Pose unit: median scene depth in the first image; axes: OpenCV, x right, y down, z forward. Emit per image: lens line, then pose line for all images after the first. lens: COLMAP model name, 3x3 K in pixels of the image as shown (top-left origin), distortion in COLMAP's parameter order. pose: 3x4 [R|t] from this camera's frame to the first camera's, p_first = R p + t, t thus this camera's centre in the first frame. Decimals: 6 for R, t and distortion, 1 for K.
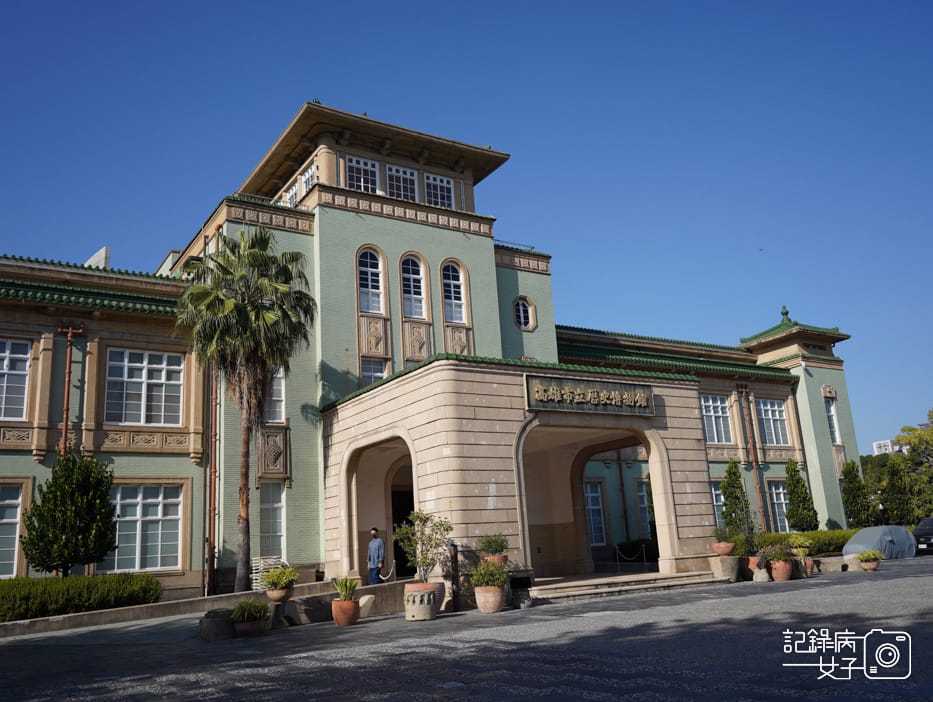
lens RADIAL K [[819.4, 0, 464.2], [0, 819.4, 352.0], [0, 0, 1]] dist [-0.012340, 0.001331]
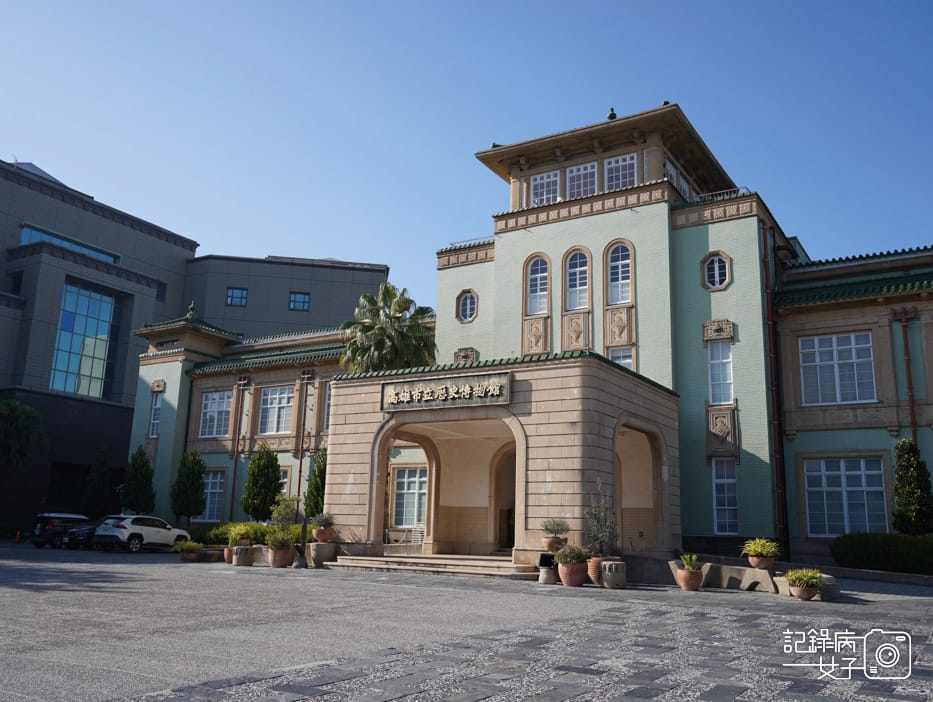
lens RADIAL K [[819.4, 0, 463.8], [0, 819.4, 348.4], [0, 0, 1]] dist [-0.012340, 0.001331]
pose [[0.427559, -0.127604, -0.894936, 0.983864], [0.167224, 0.984066, -0.060421, 0.057208], [0.888386, -0.123821, 0.442085, 0.472614]]
